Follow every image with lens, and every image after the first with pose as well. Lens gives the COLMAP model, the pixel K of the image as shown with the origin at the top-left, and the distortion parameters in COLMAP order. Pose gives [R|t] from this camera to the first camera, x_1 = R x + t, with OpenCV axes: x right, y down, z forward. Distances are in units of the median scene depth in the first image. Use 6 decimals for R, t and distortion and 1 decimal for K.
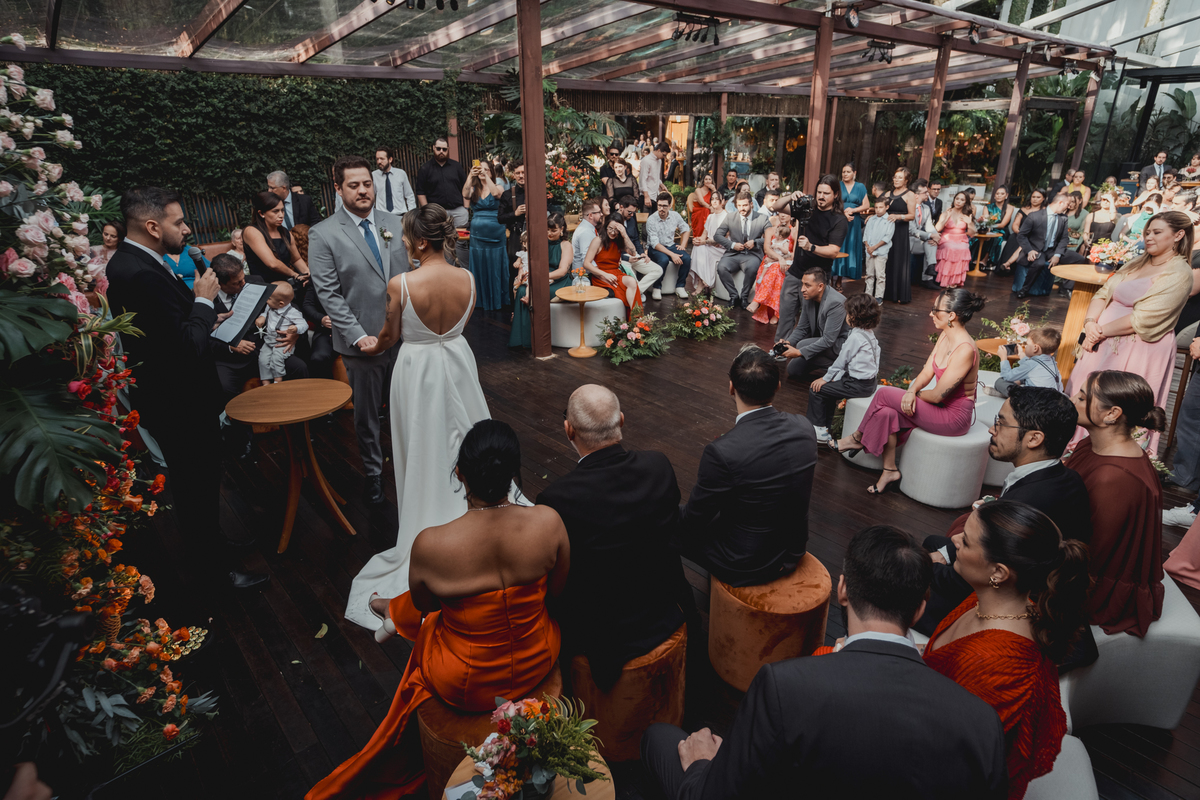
lens RADIAL K [[696.4, 0, 601.3], [0, 696.4, 405.0], [0, 0, 1]] dist [-0.034045, 0.026901]
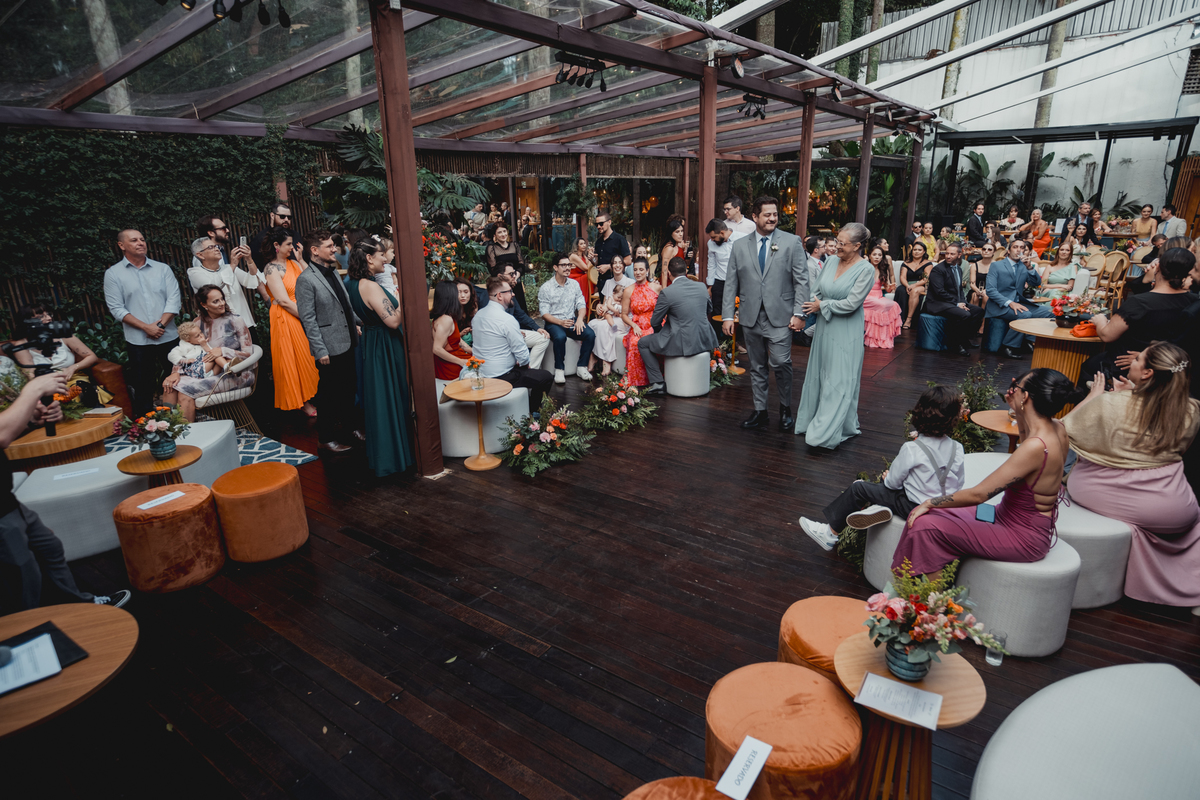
lens RADIAL K [[696.4, 0, 601.3], [0, 696.4, 405.0], [0, 0, 1]] dist [-0.034045, 0.026901]
pose [[0.973017, -0.082000, 0.215669, -0.044931], [0.100674, 0.991931, -0.077055, -0.048941], [-0.207611, 0.096688, 0.973421, 0.150291]]
